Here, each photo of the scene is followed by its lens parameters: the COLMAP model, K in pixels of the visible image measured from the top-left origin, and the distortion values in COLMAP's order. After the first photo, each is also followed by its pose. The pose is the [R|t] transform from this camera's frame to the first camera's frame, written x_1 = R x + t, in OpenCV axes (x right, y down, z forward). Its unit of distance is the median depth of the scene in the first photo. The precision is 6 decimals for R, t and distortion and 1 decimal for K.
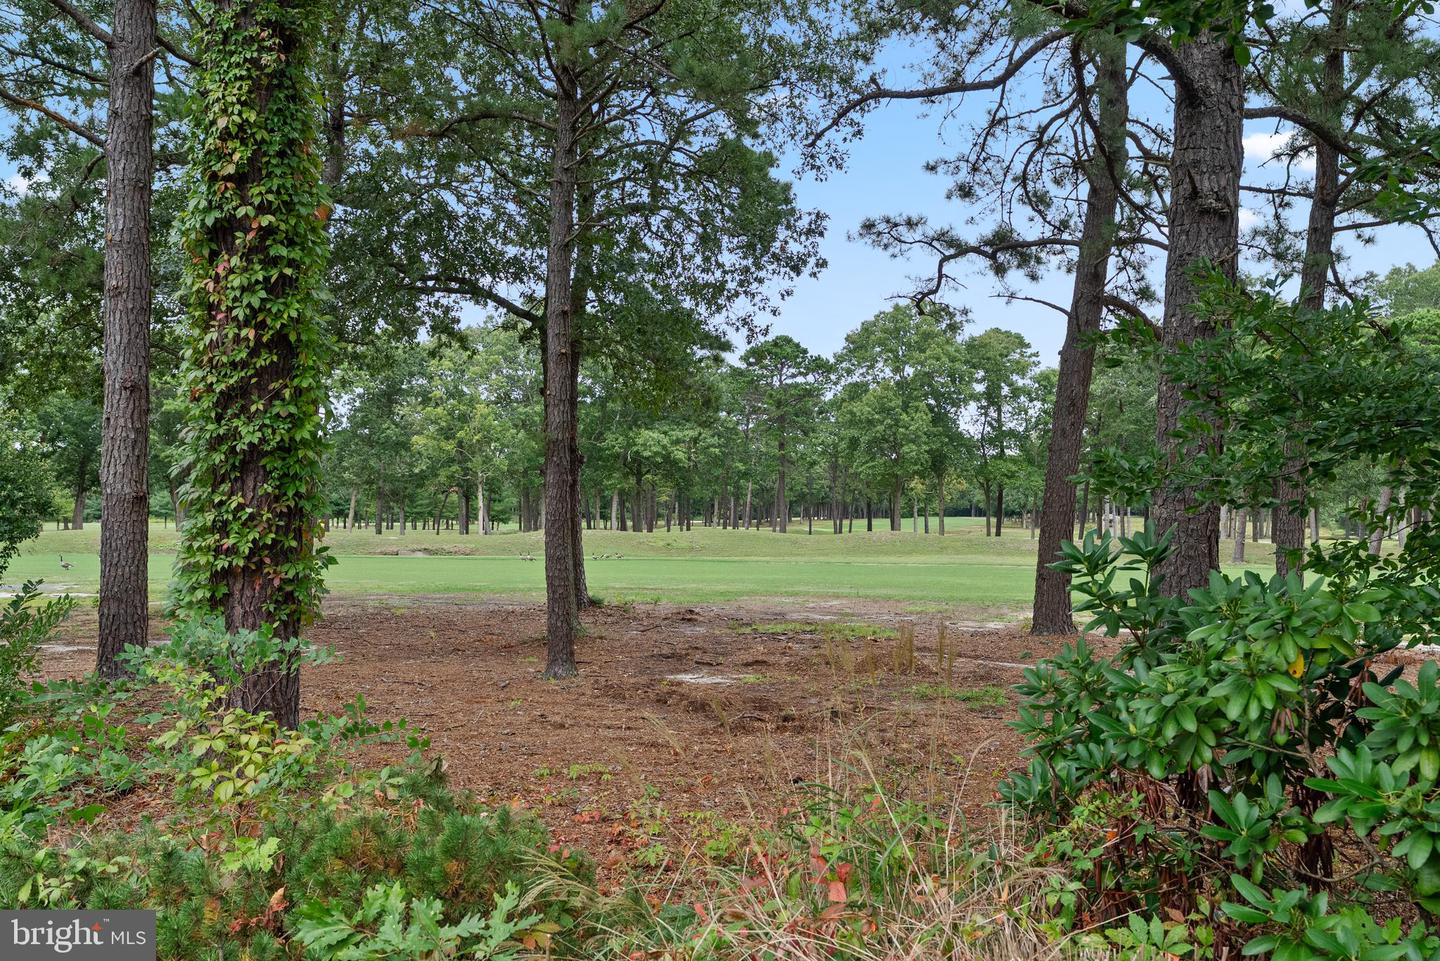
lens RADIAL K [[1180.1, 0, 721.3], [0, 1180.1, 483.3], [0, 0, 1]] dist [0.001679, -0.000303]
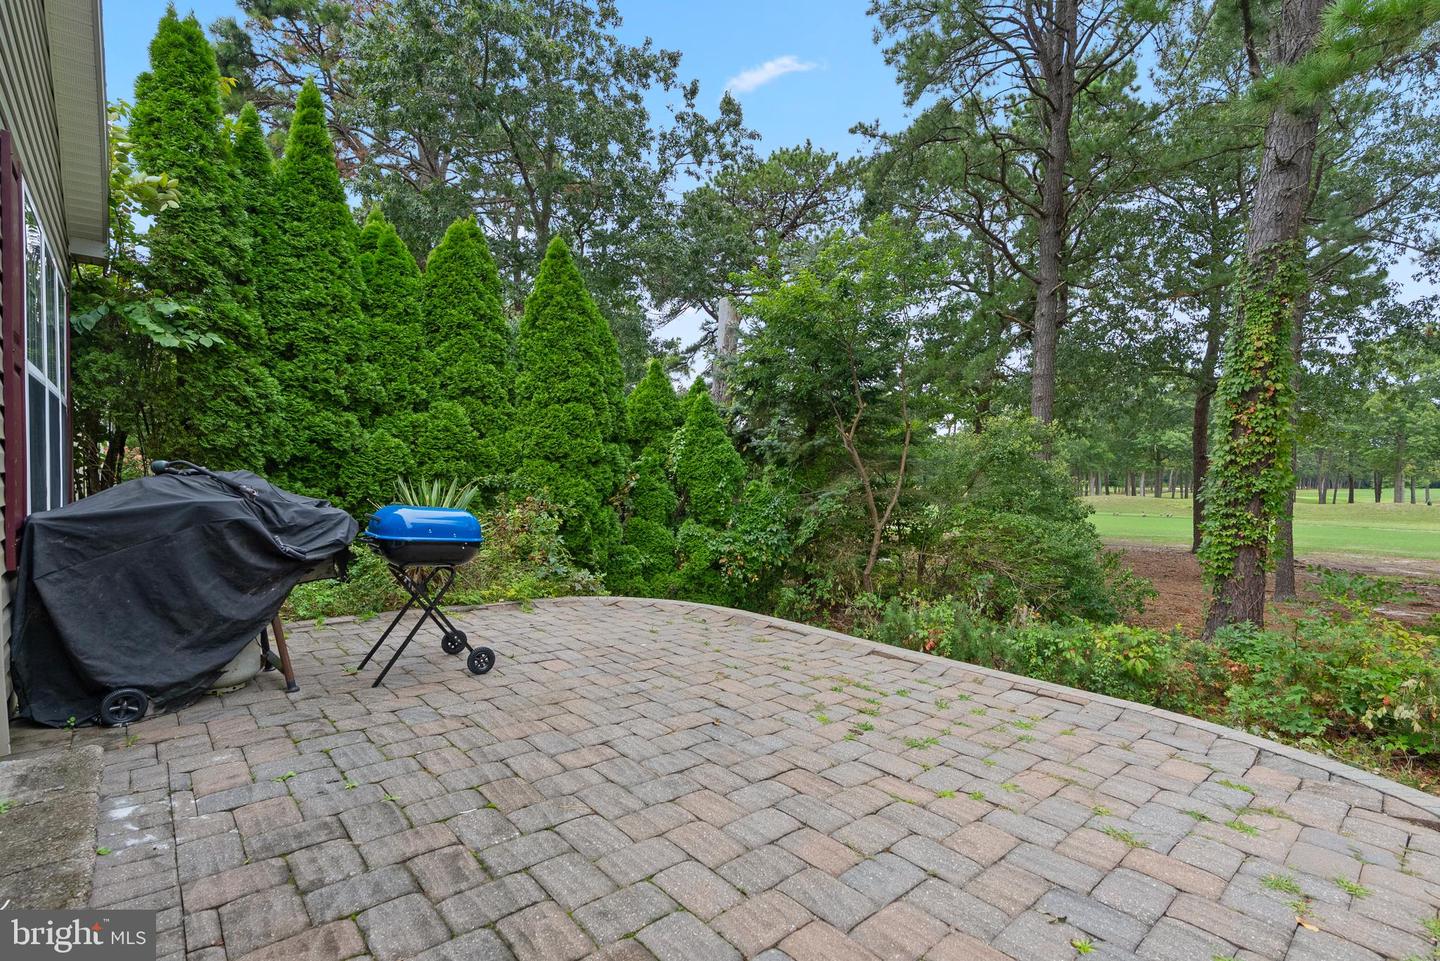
lens RADIAL K [[655.0, 0, 722.6], [0, 655.0, 481.4], [0, 0, 1]] dist [-0.002412, -0.000212]
pose [[0.802954, 0.015238, -0.595847, -0.154581], [0.001473, 0.999619, 0.027549, -0.026628], [0.596040, -0.022998, 0.802626, -0.179061]]
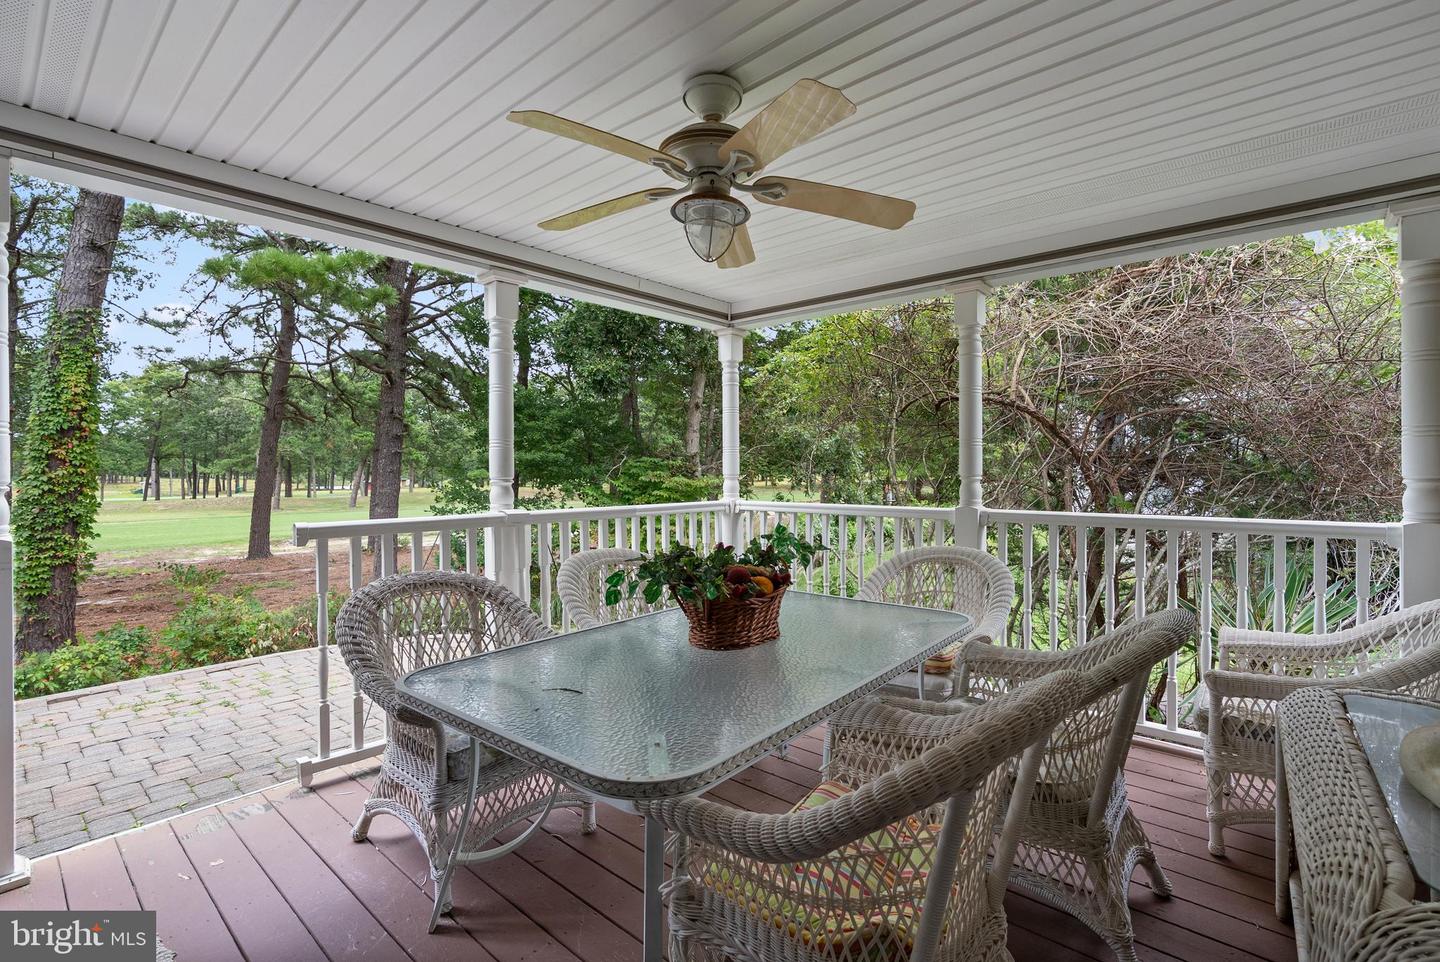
lens RADIAL K [[655.0, 0, 724.1], [0, 655.0, 476.4], [0, 0, 1]] dist [-0.002412, -0.000212]
pose [[0.503560, -0.014278, 0.863842, -0.294448], [-0.009288, 0.999716, 0.021938, -0.050734], [-0.863910, -0.019070, 0.503285, -0.290929]]
